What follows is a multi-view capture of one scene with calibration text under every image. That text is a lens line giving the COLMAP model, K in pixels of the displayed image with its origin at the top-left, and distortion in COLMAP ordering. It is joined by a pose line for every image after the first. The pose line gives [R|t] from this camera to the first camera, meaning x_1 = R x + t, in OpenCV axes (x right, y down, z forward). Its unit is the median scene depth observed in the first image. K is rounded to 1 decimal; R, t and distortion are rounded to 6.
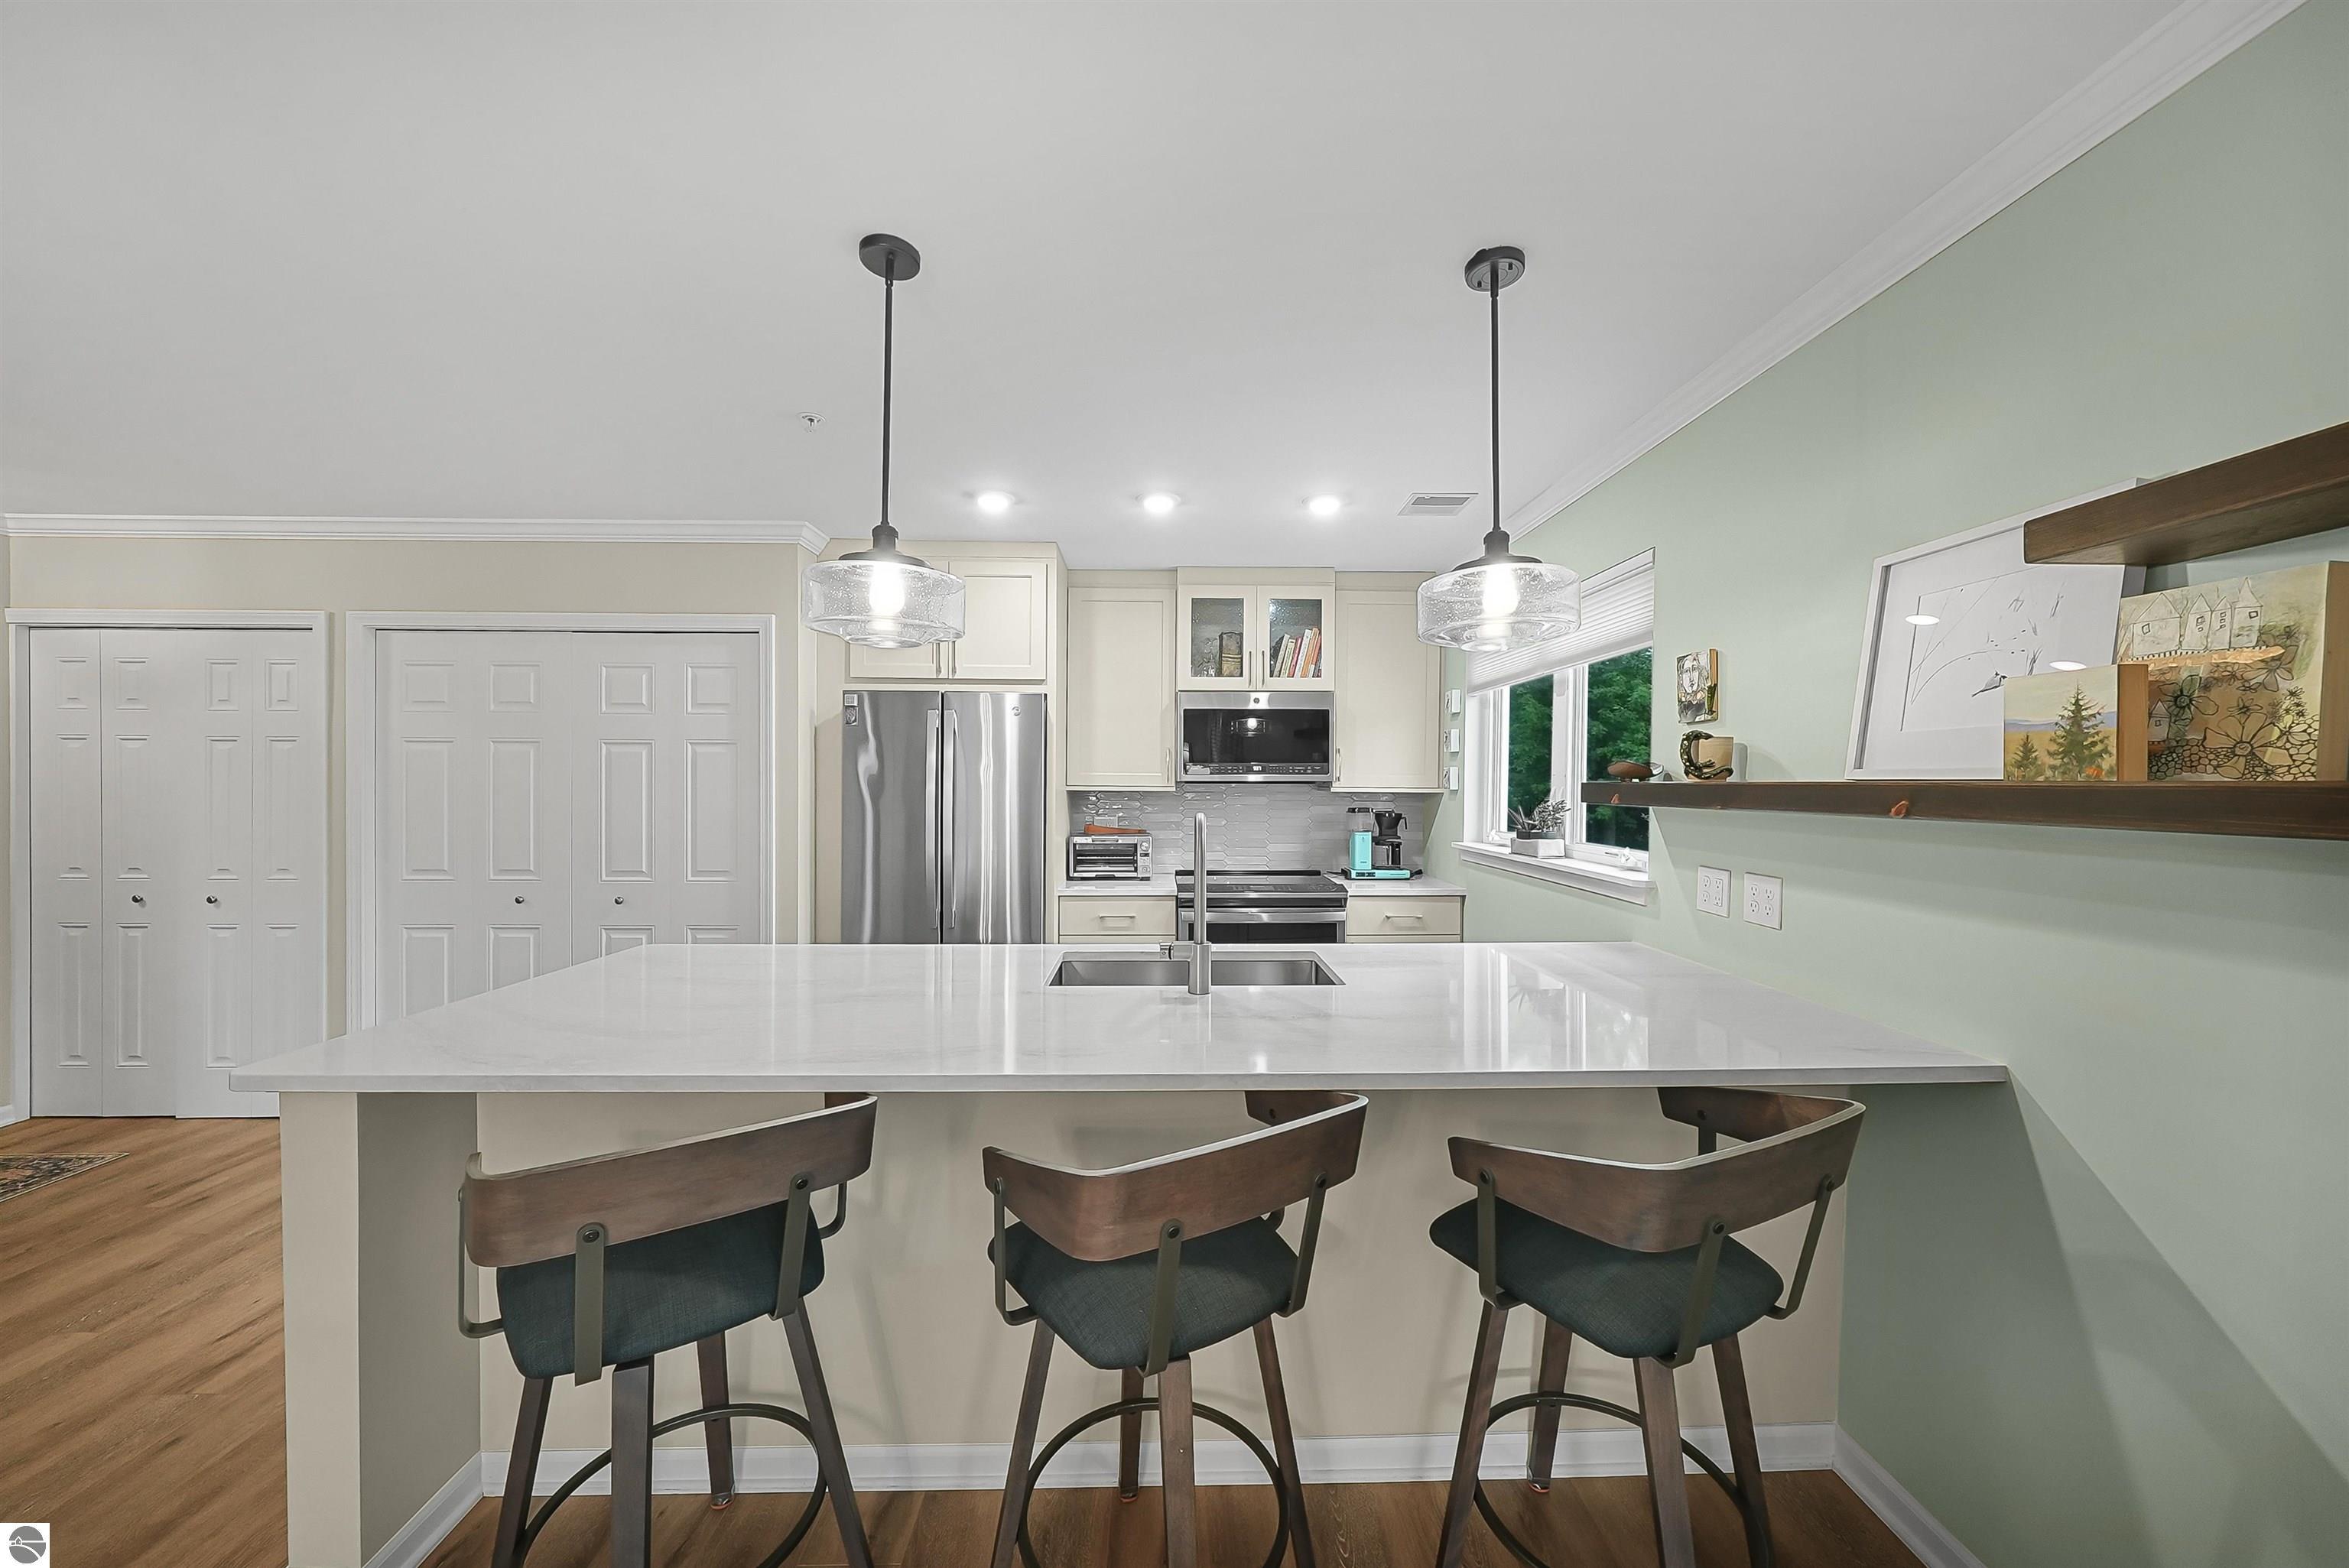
lens RADIAL K [[810.3, 0, 1180.7], [0, 810.3, 787.4], [0, 0, 1]] dist [-0.005452, 0.000364]
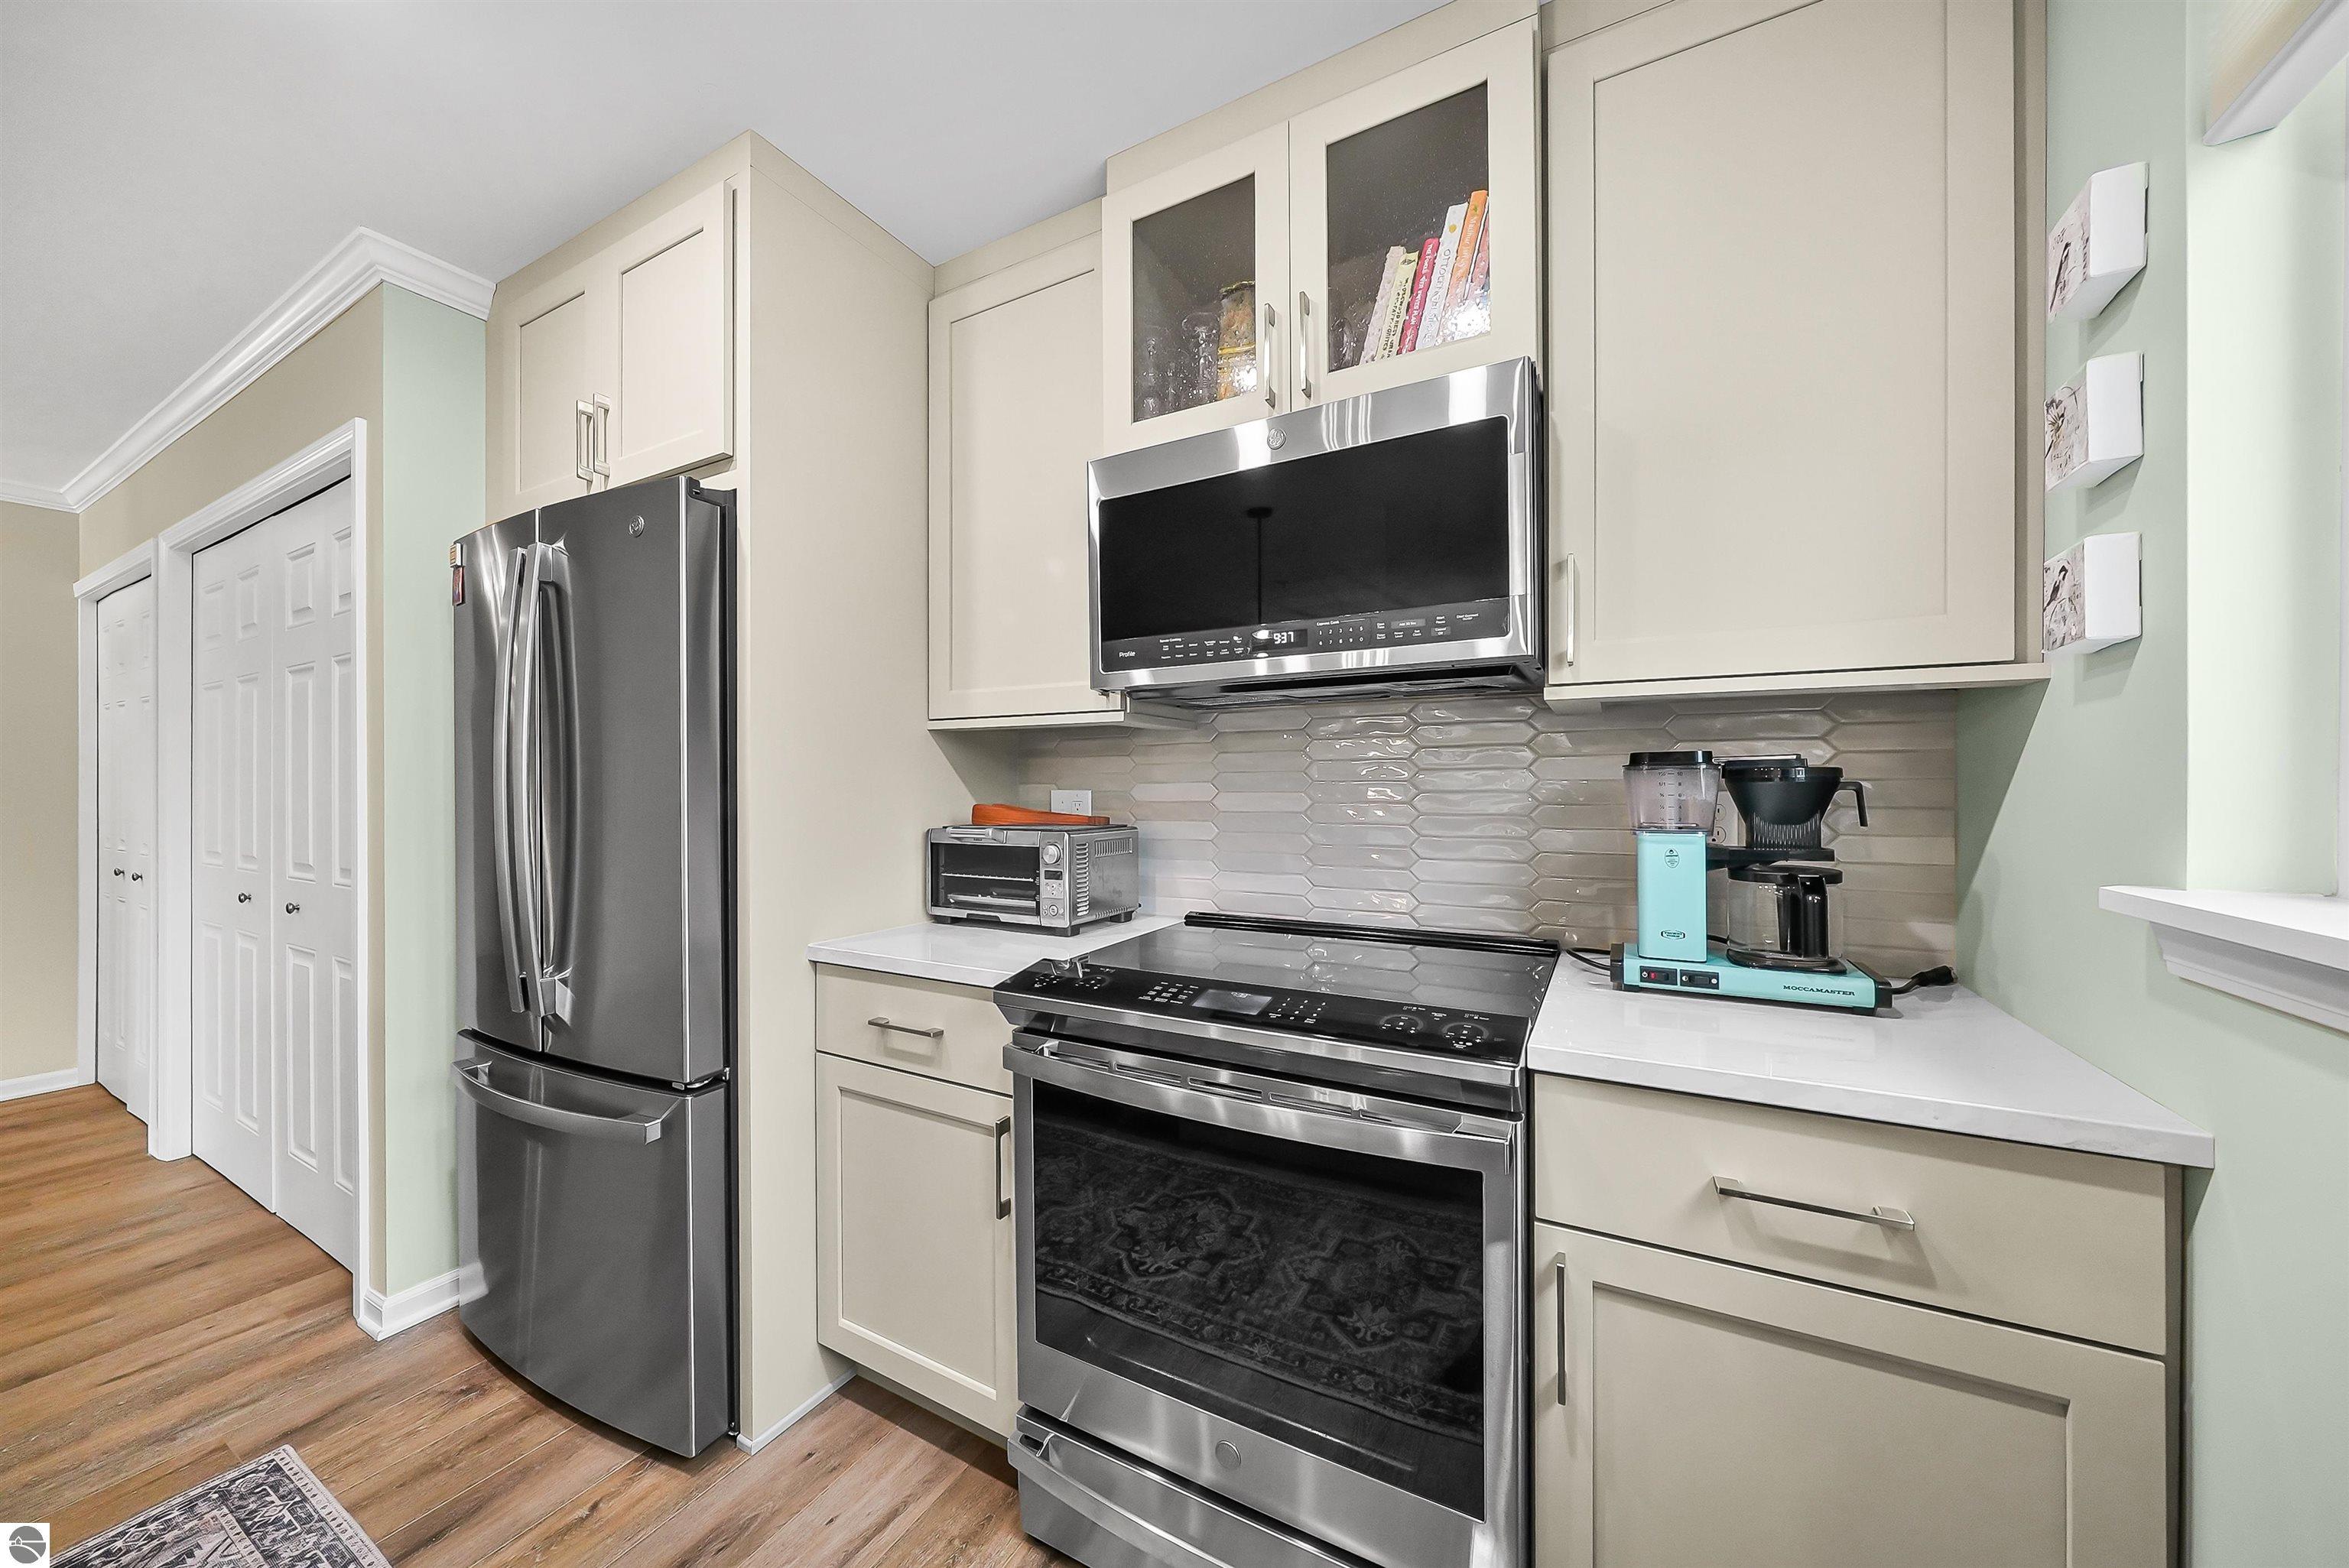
lens RADIAL K [[810.3, 0, 1179.2], [0, 810.3, 781.0], [0, 0, 1]] dist [-0.005452, 0.000364]
pose [[0.866481, -0.010752, -0.499094, 0.250307], [0.004412, 0.999894, -0.013881, 0.045923], [0.499191, 0.009825, 0.866436, 0.755332]]
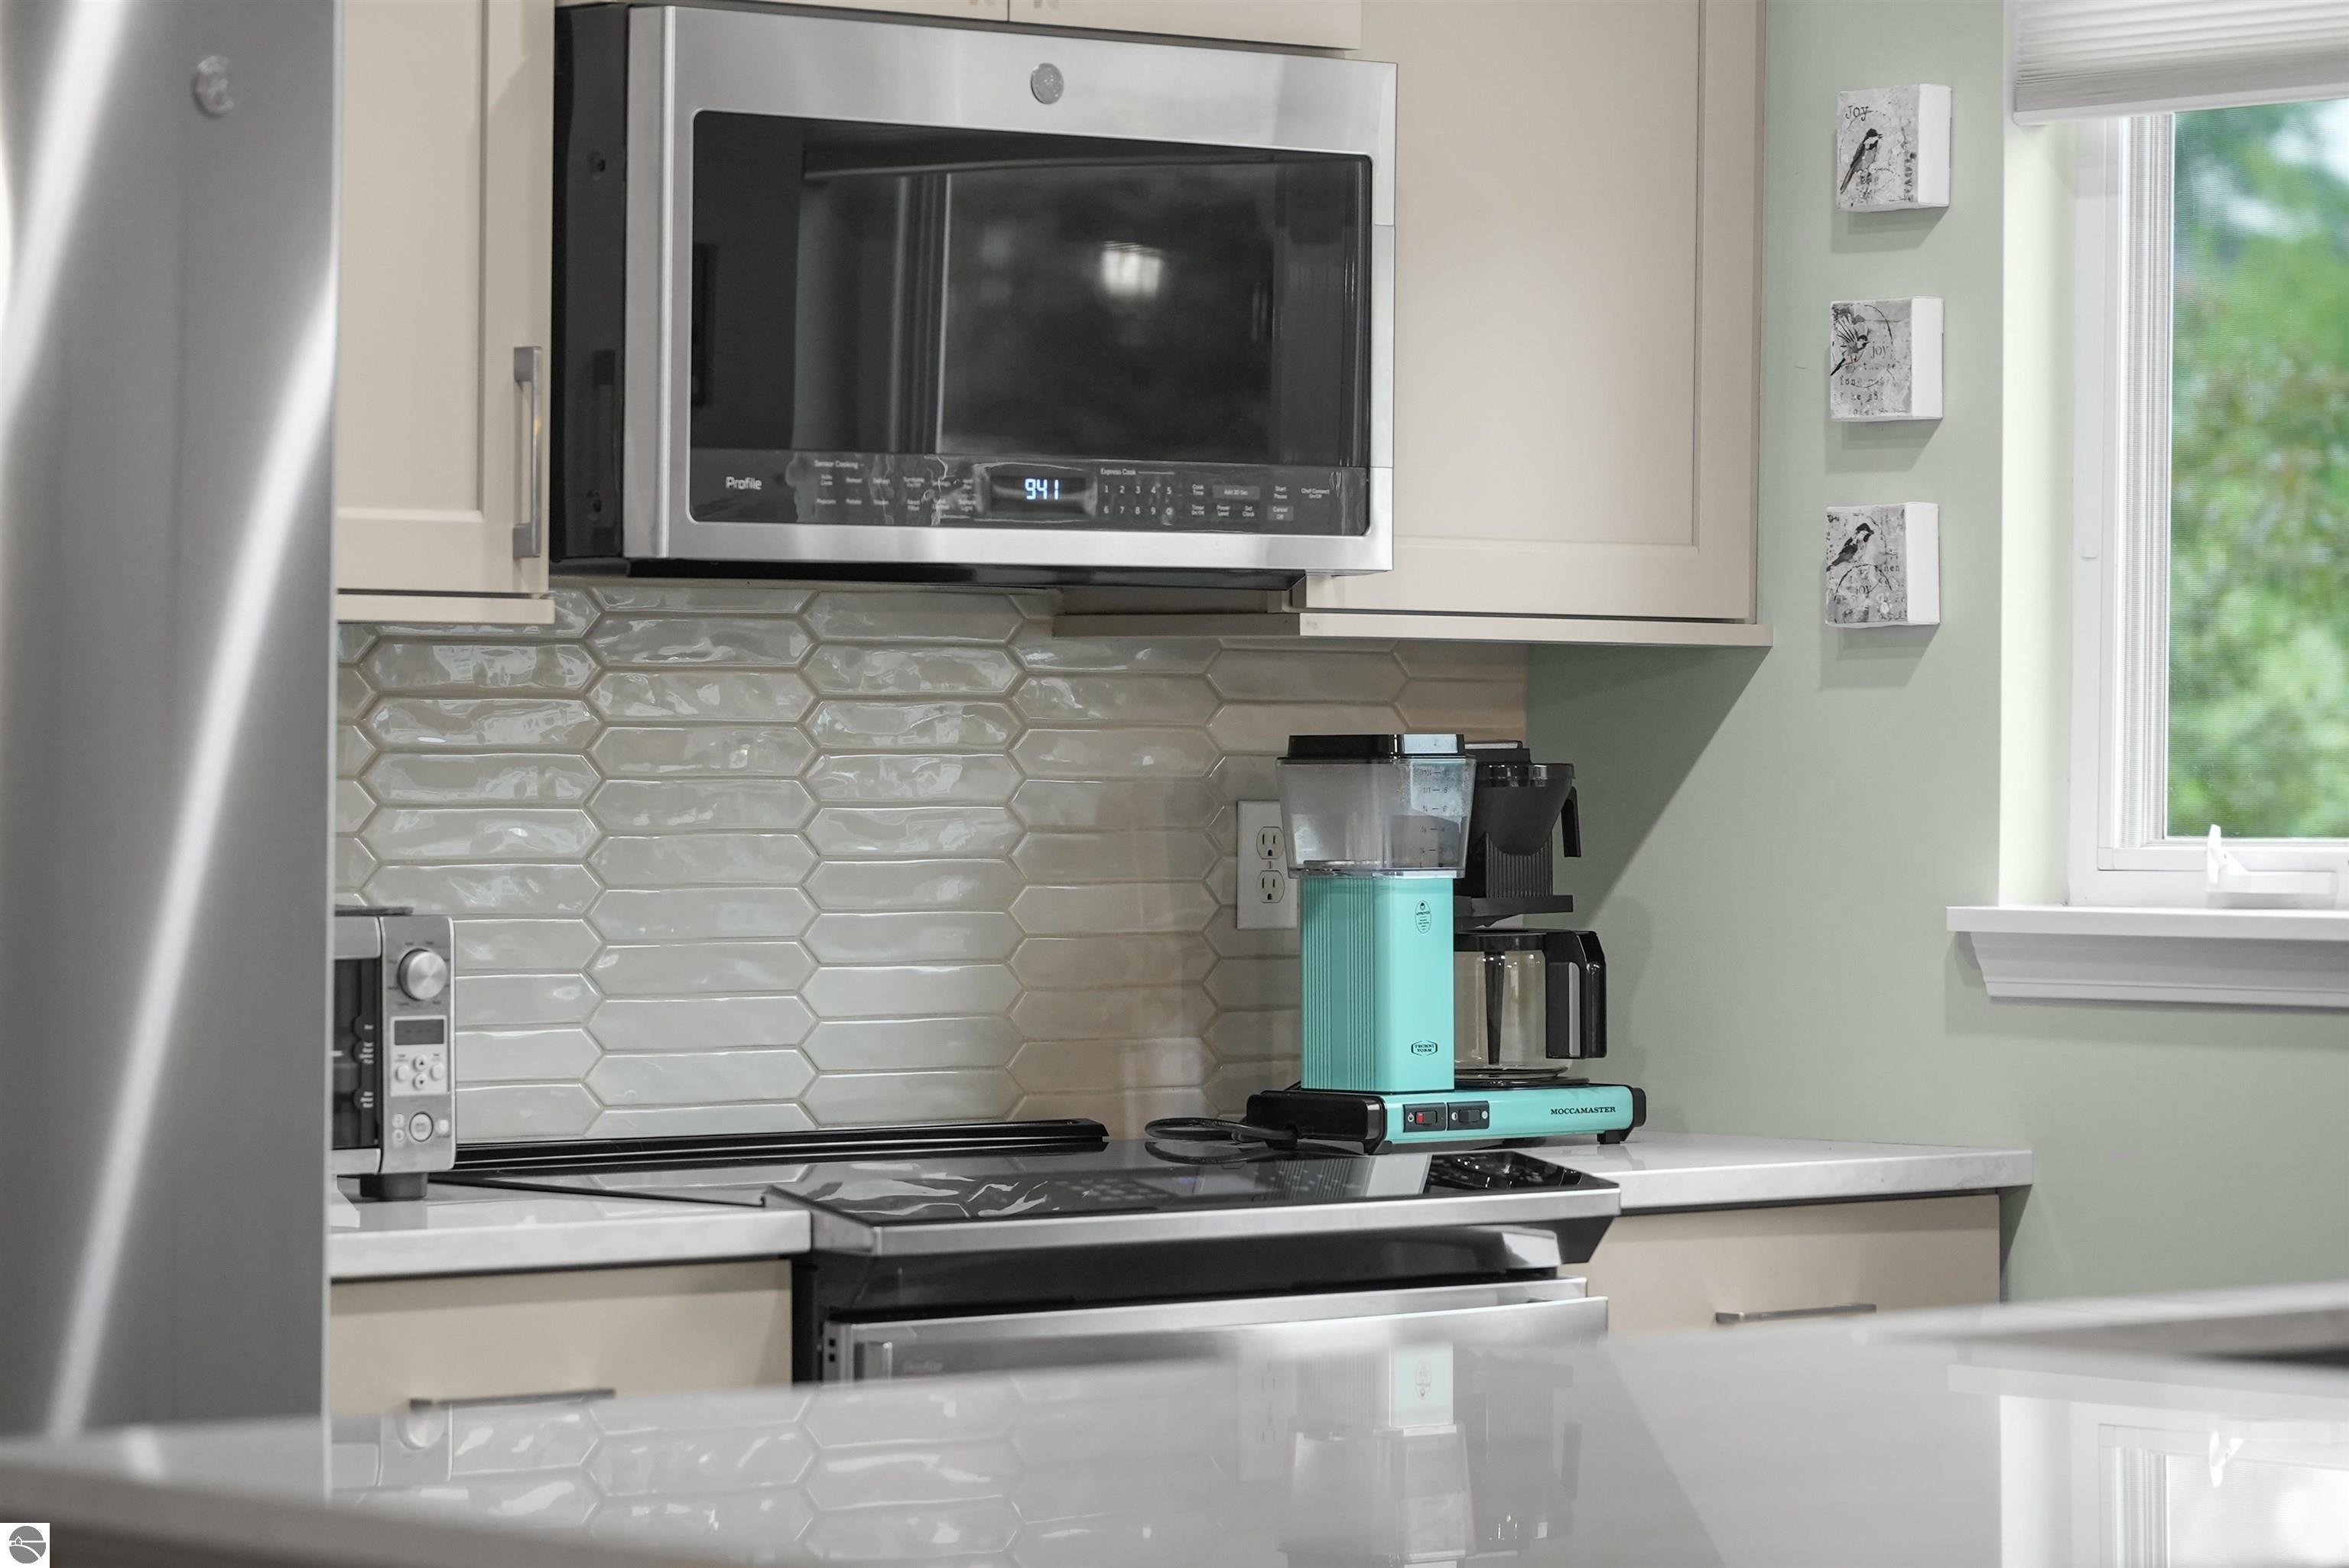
lens RADIAL K [[7844.4, 0, 1175.8], [0, 7844.4, 782.6], [0, 0, 1]] dist [-0.344486, 0.000000]
pose [[0.773937, -0.005778, 0.633236, -1.001068], [0.004313, 0.999983, 0.003854, 0.033880], [-0.633248, -0.000252, 0.773949, -0.291736]]
